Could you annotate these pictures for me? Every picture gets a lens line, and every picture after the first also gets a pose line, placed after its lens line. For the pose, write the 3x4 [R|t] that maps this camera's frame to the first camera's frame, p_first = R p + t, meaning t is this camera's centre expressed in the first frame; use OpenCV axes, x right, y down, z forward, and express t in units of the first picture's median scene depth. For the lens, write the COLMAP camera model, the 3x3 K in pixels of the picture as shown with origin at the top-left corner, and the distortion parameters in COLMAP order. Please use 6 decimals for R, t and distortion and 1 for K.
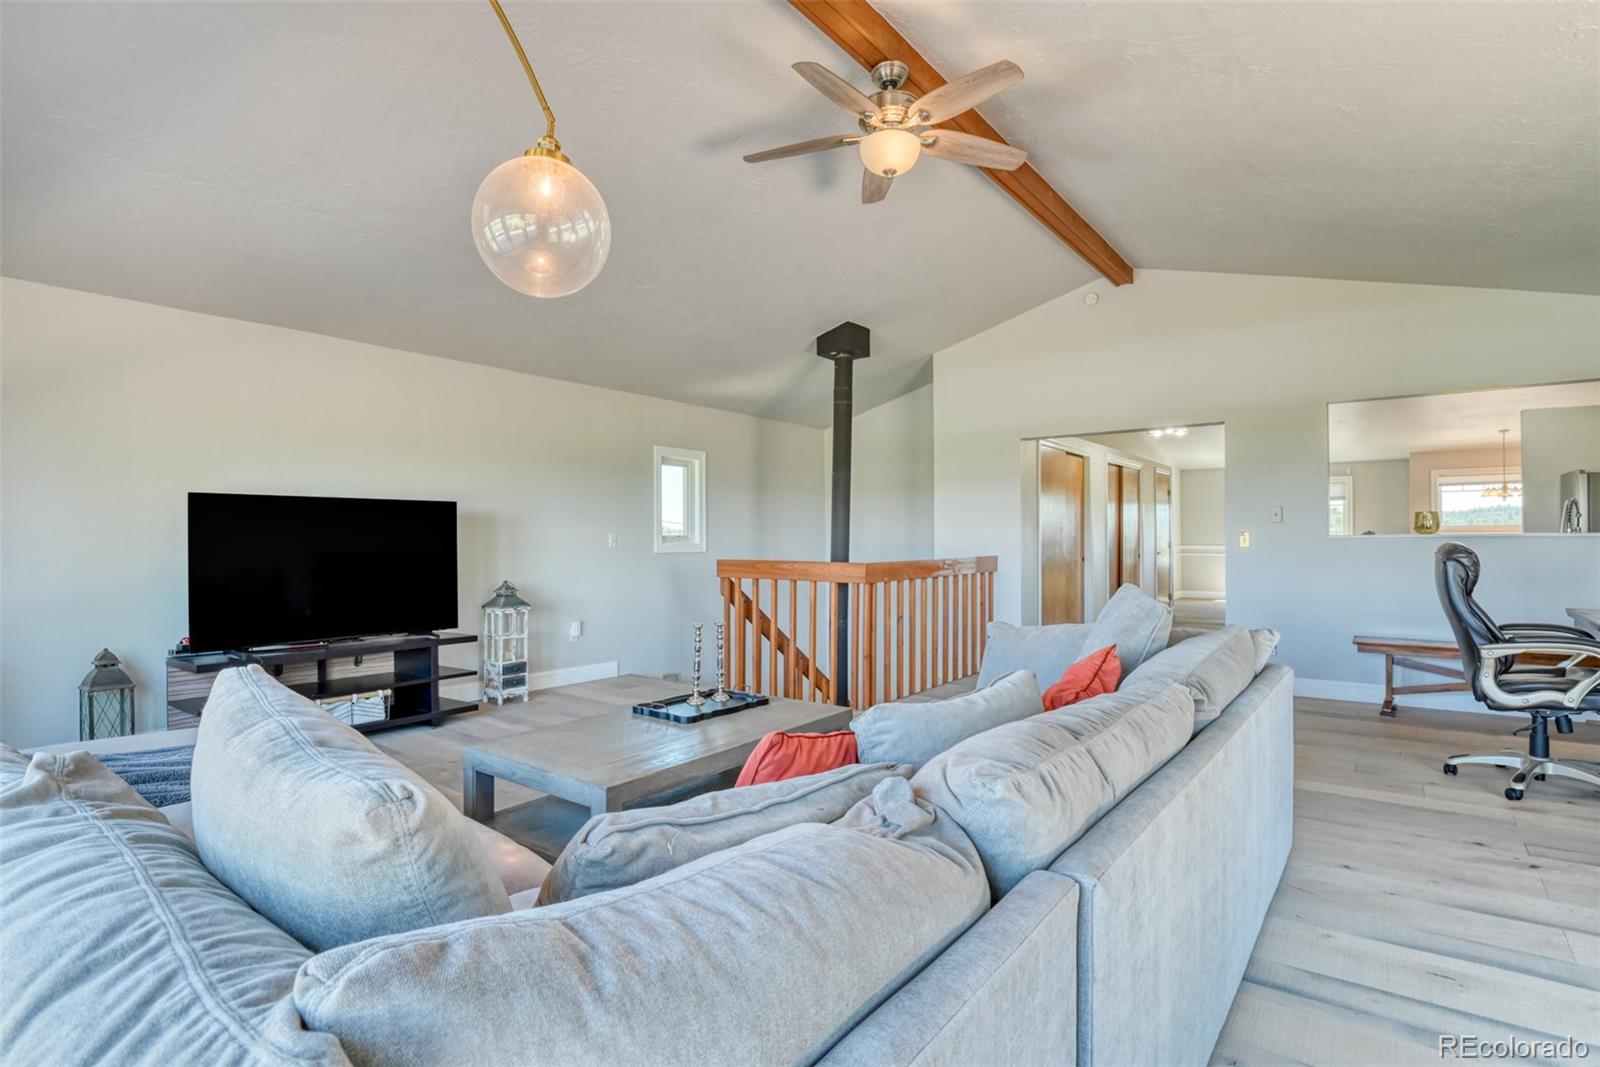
lens RADIAL K [[795.0, 0, 798.8], [0, 795.0, 539.8], [0, 0, 1]] dist [-0.021714, -0.001113]
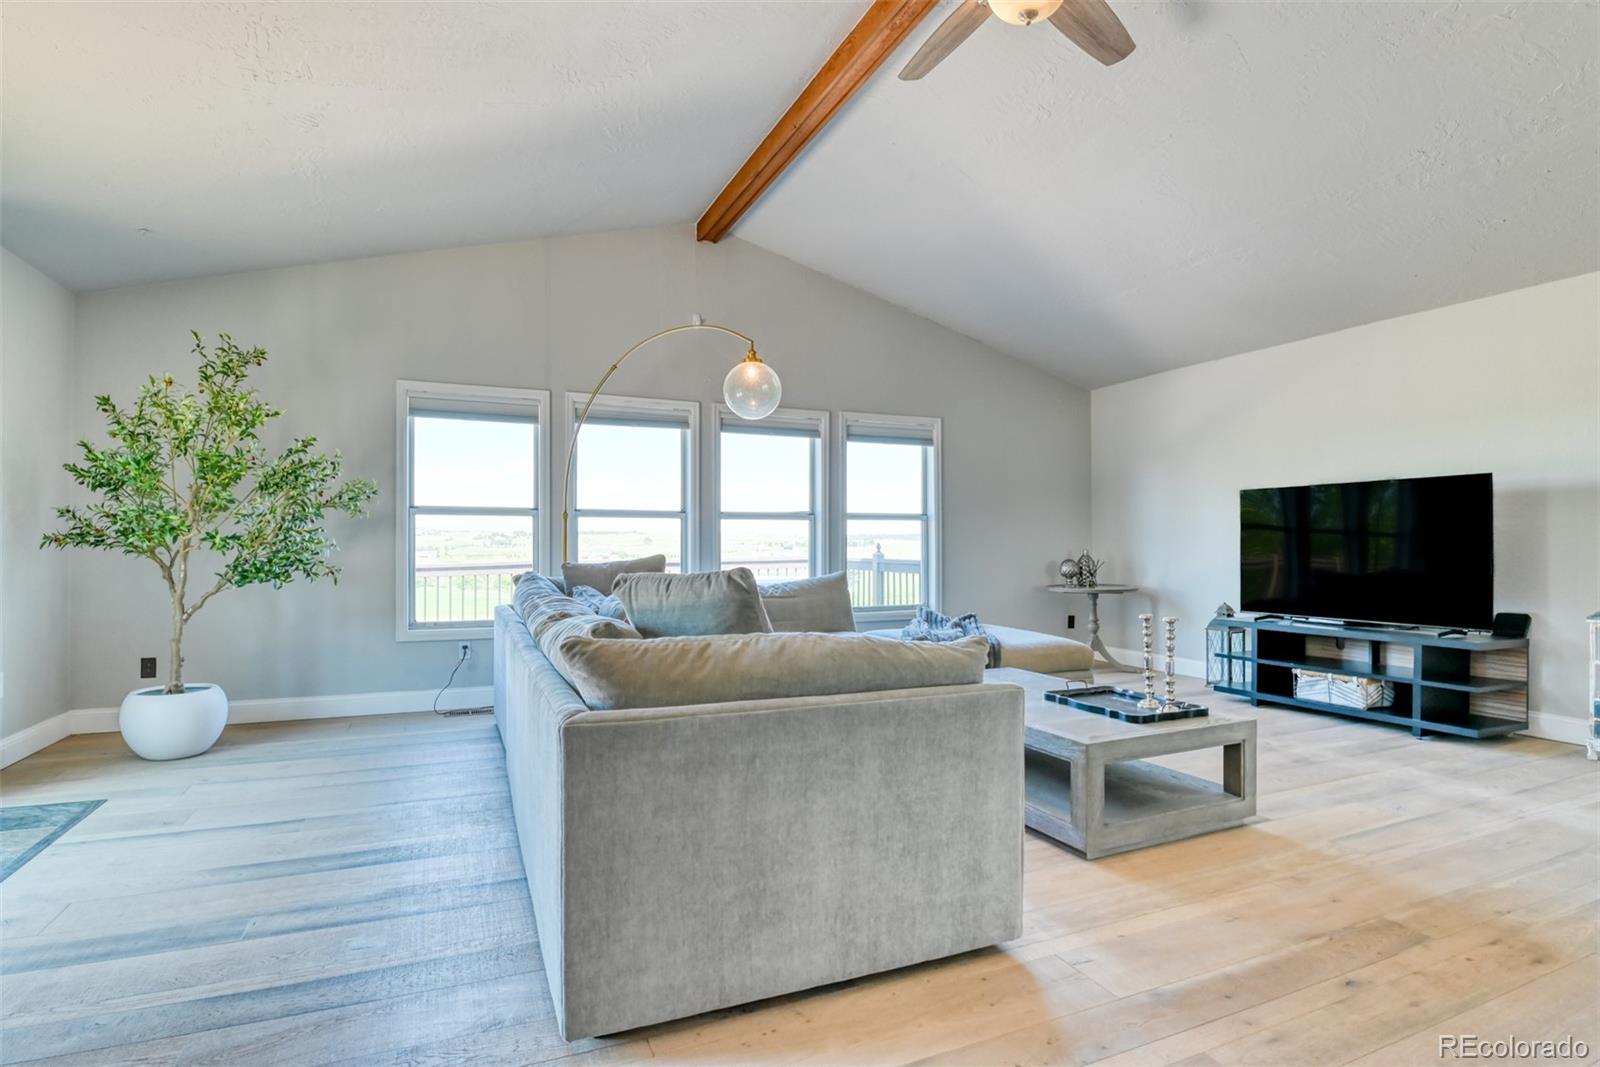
lens RADIAL K [[795.0, 0, 798.8], [0, 795.0, 539.8], [0, 0, 1]] dist [-0.021714, -0.001113]
pose [[-0.483055, 0.001421, -0.875589, 0.636485], [0.003259, 0.999995, -0.000175, 0.017930], [0.875584, -0.002938, -0.483057, 0.847054]]
